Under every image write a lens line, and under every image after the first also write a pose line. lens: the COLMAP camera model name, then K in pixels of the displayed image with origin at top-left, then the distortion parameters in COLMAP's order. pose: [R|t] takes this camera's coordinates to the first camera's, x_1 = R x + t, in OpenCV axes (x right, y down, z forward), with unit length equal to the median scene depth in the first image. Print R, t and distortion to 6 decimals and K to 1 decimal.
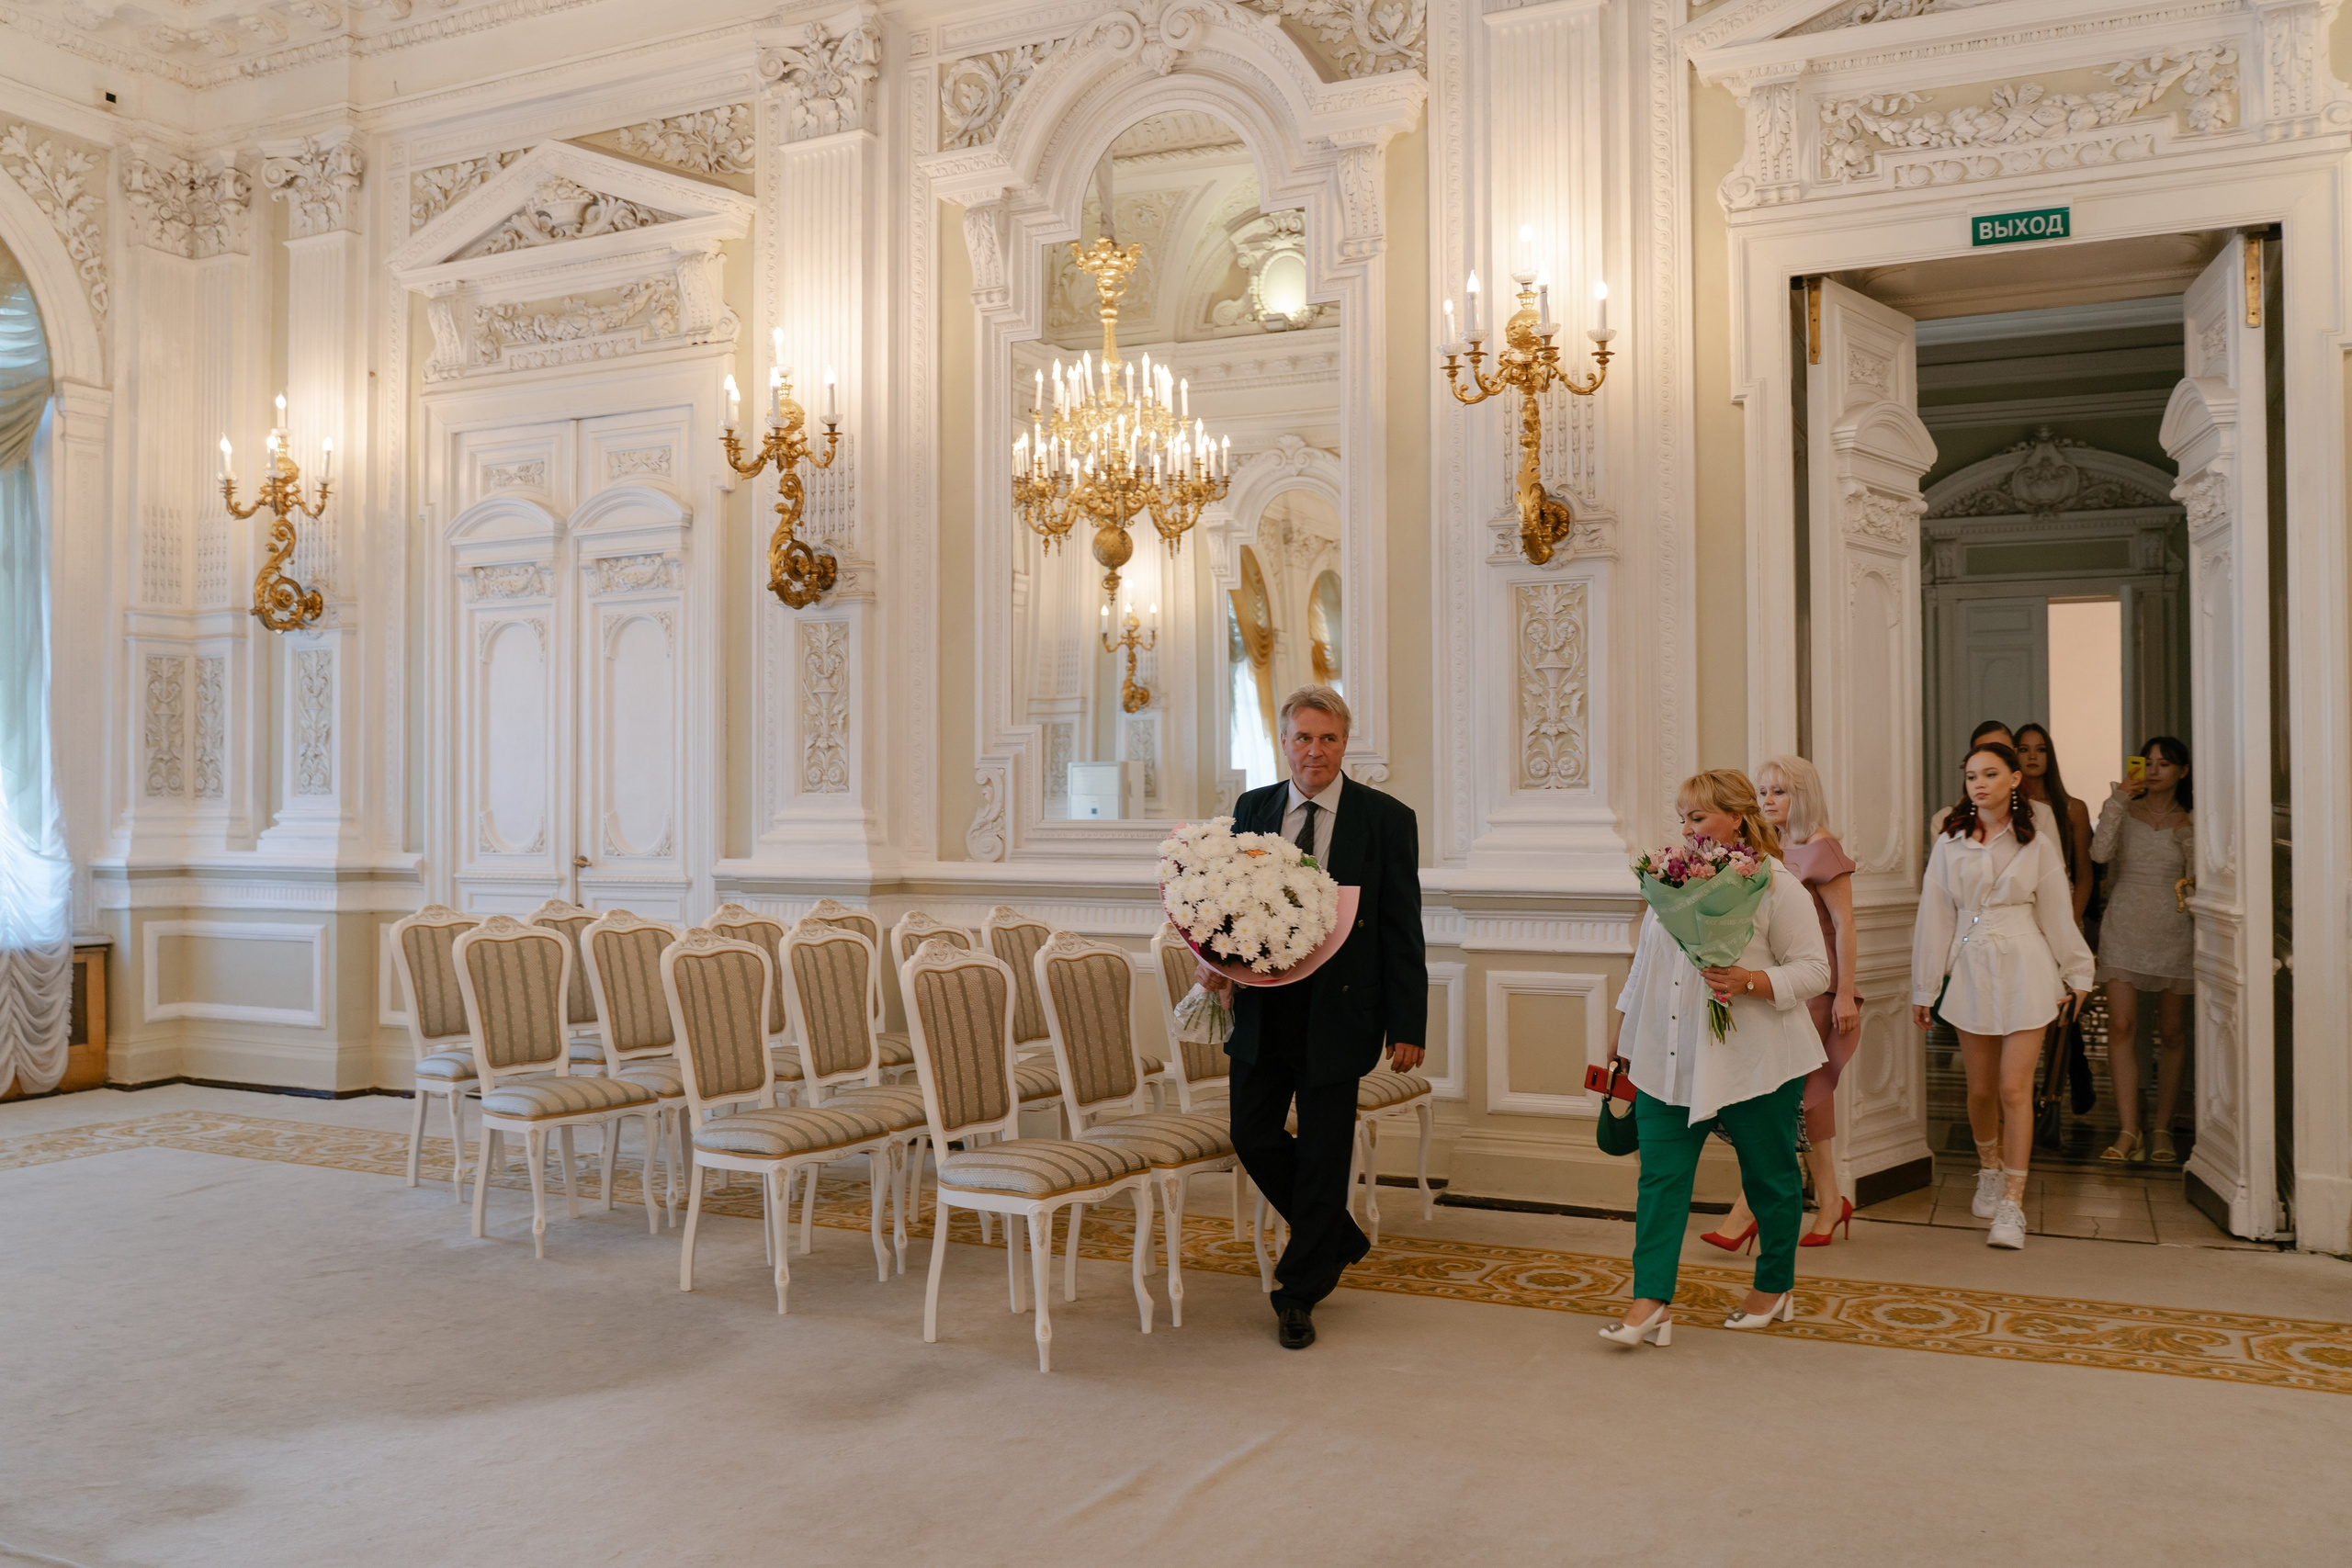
lens RADIAL K [[1922.0, 0, 1164.1], [0, 1922.0, 783.8], [0, 0, 1]] dist [-0.059359, 0.039184]
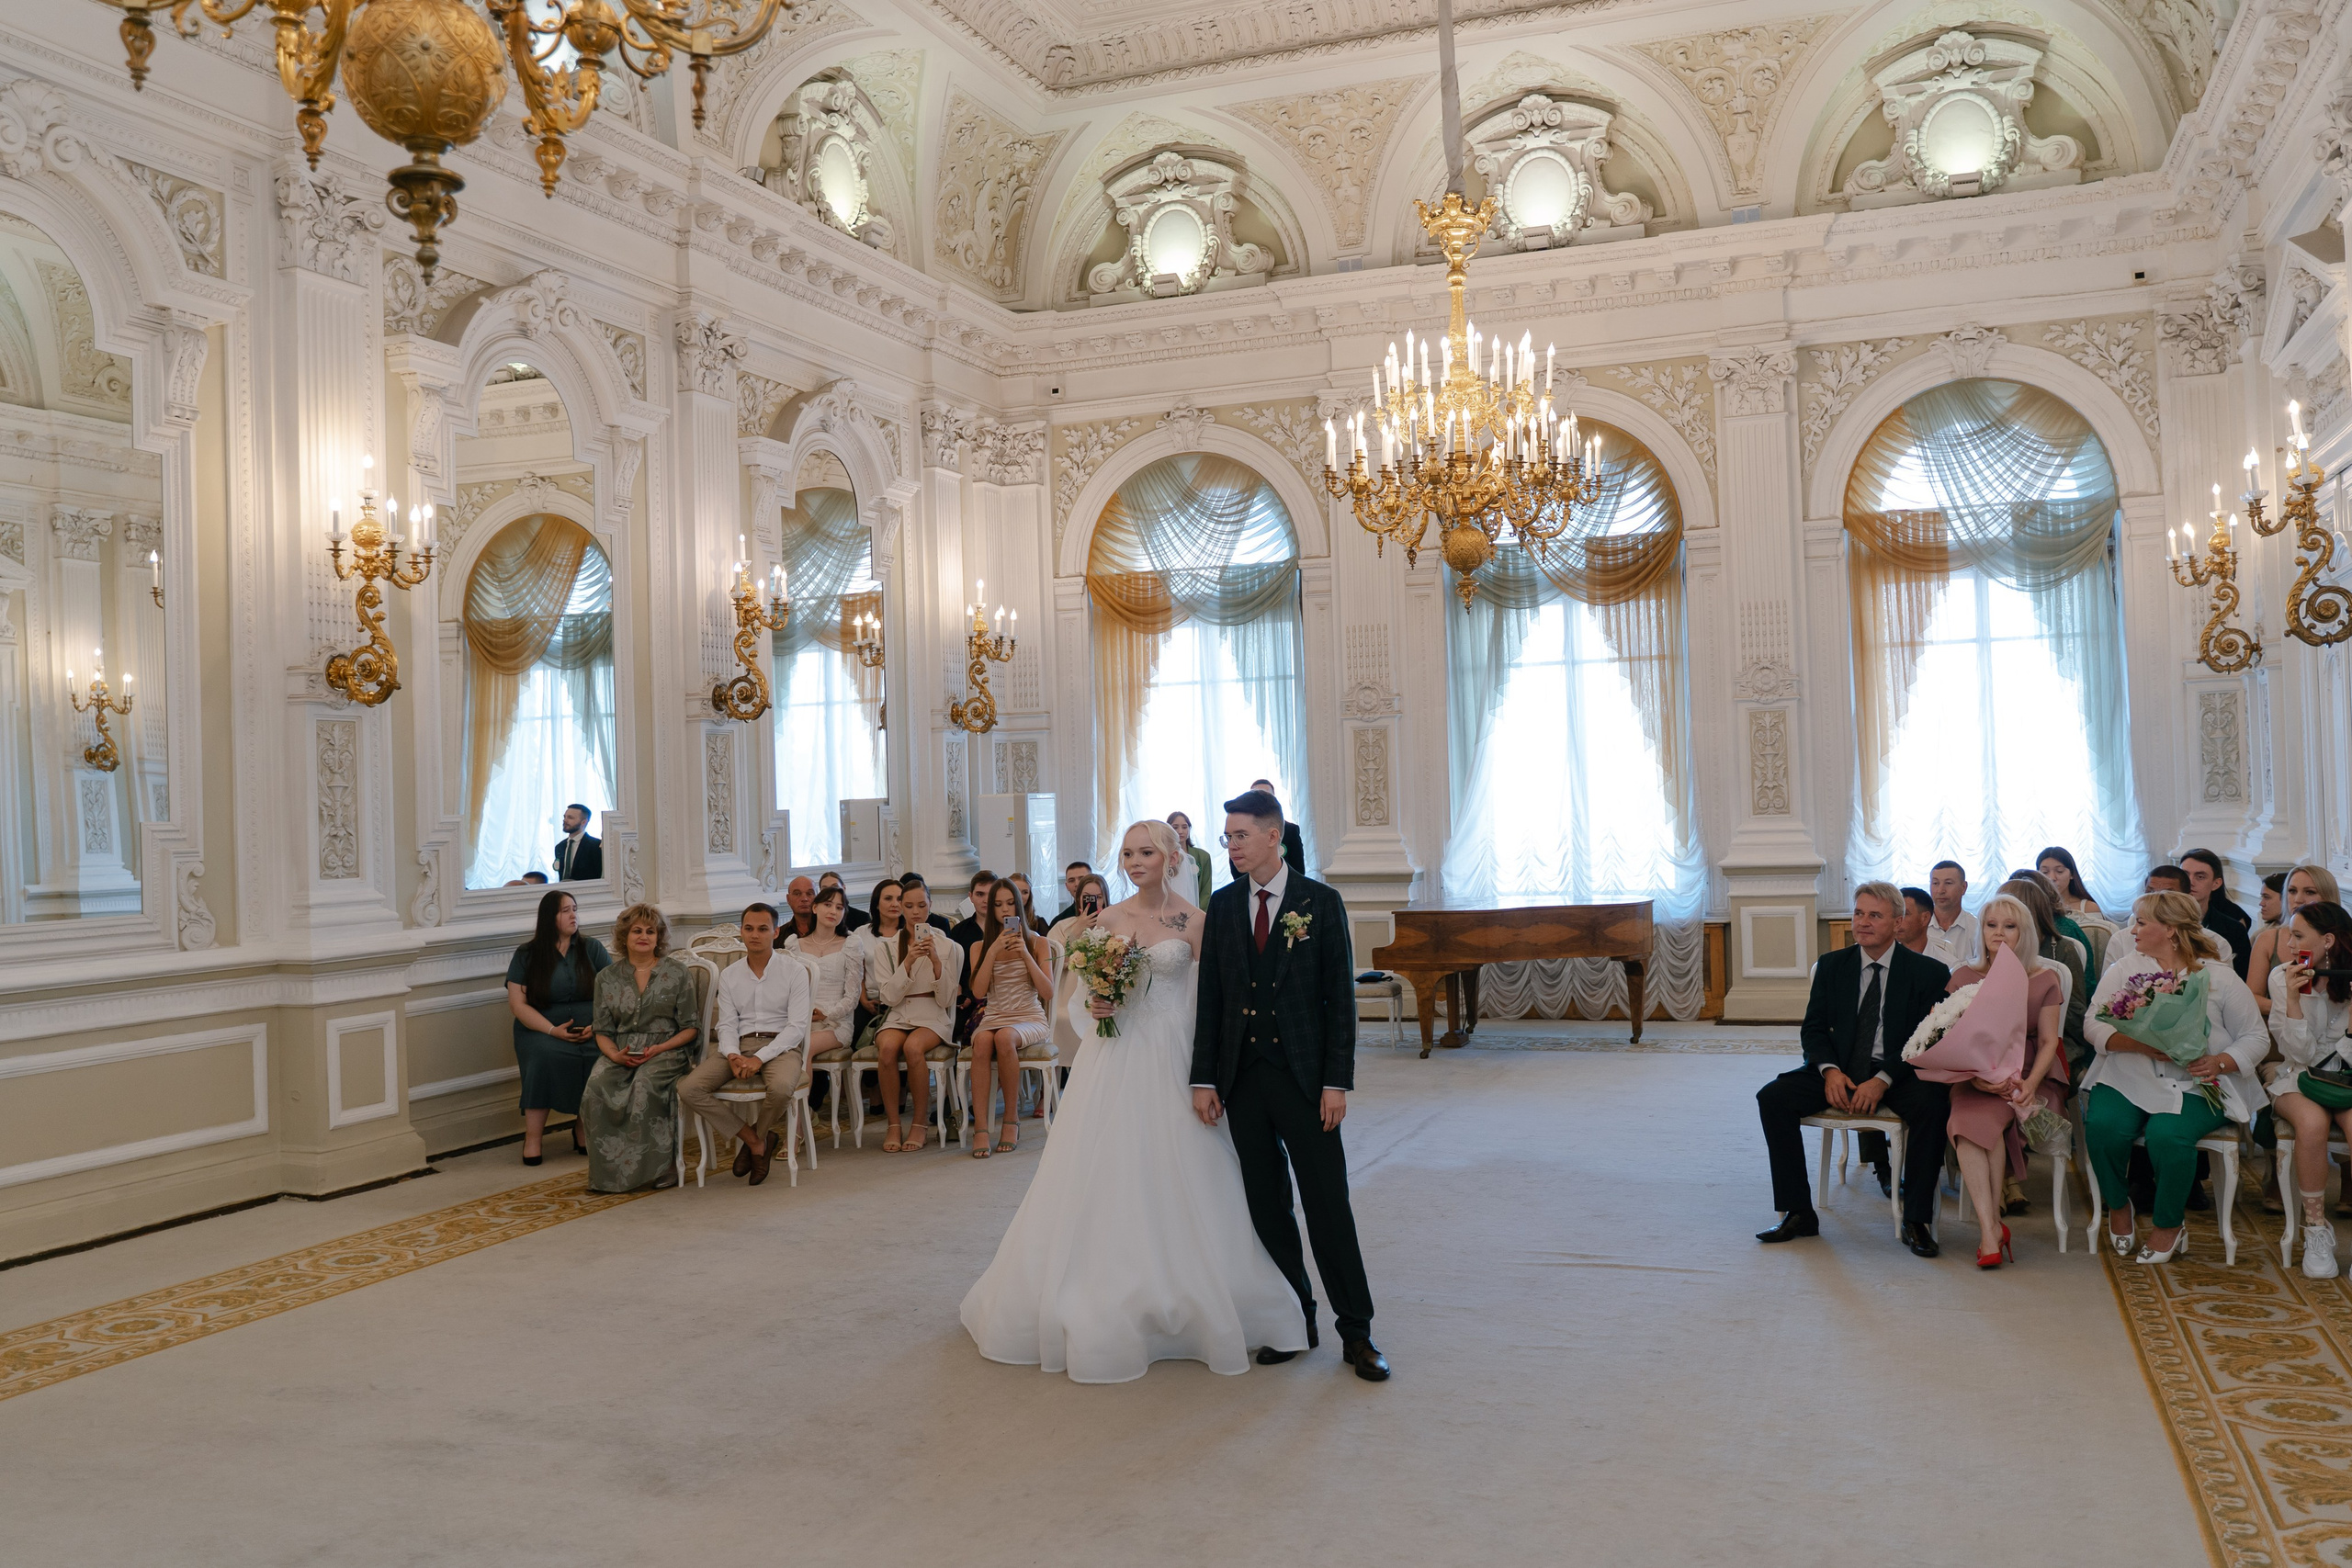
lens RADIAL K [[1965.0, 0, 1199.8], [0, 1965.0, 775.4], [0, 0, 1]] dist [-0.062326, 0.049986]
pose [[0.087326, -0.014345, -0.996076, 0.749902], [0.047376, 0.998825, -0.010231, -0.032000], [0.995053, -0.046297, 0.087903, 0.214417]]
